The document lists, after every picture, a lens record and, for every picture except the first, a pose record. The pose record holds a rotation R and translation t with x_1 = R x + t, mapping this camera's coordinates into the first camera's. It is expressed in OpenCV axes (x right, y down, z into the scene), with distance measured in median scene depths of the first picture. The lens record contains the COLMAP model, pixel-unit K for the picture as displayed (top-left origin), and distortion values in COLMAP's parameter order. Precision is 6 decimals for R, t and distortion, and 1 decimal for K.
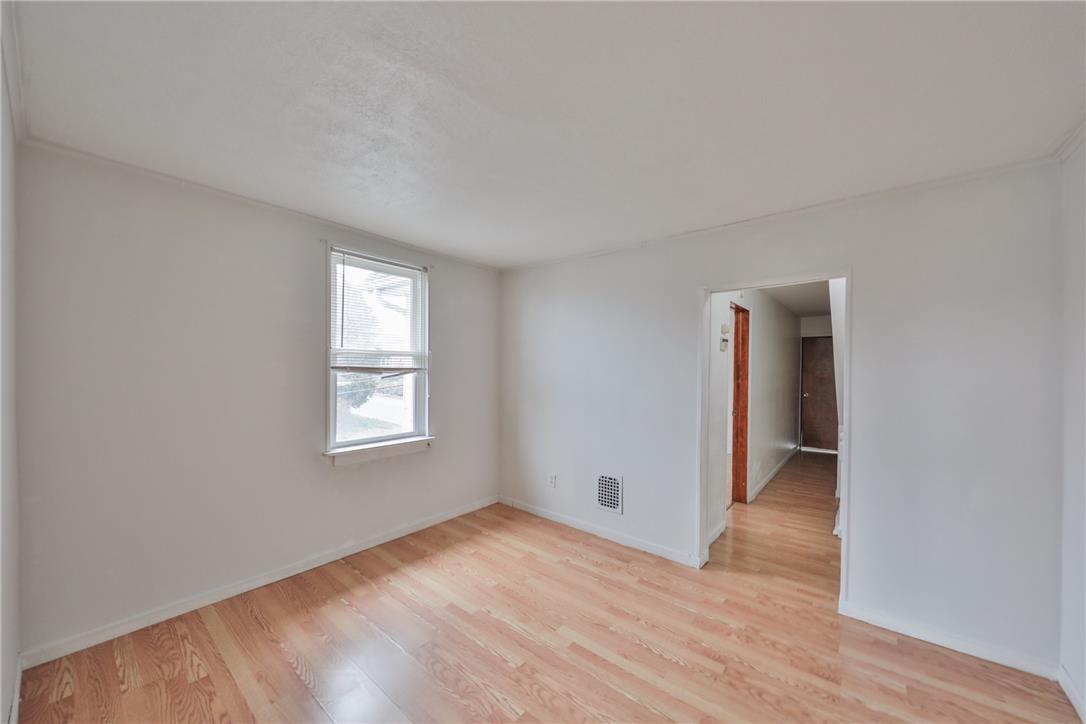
lens RADIAL K [[397.2, 0, 543.0], [0, 397.2, 362.0], [0, 0, 1]] dist [-0.013471, -0.000099]
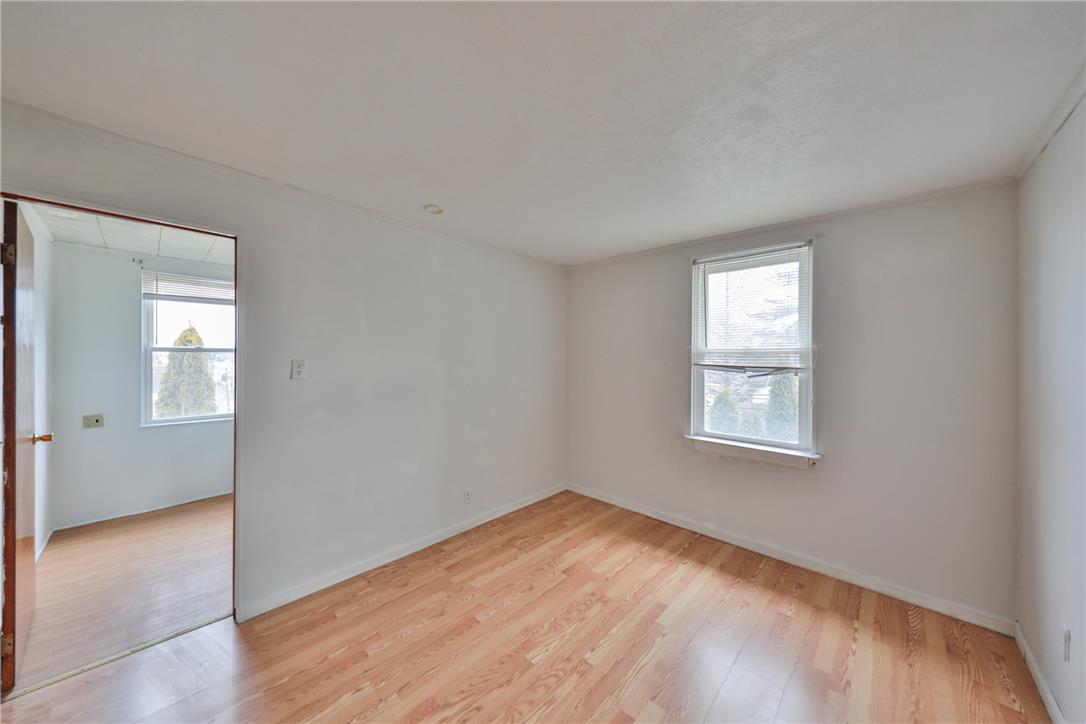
lens RADIAL K [[369.6, 0, 541.9], [0, 369.6, 366.3], [0, 0, 1]] dist [0.016864, -0.005491]
pose [[-0.073373, 0.009131, -0.997263, 0.594841], [-0.002607, 0.999953, 0.009347, 0.008757], [0.997301, 0.003286, -0.073346, 0.638865]]
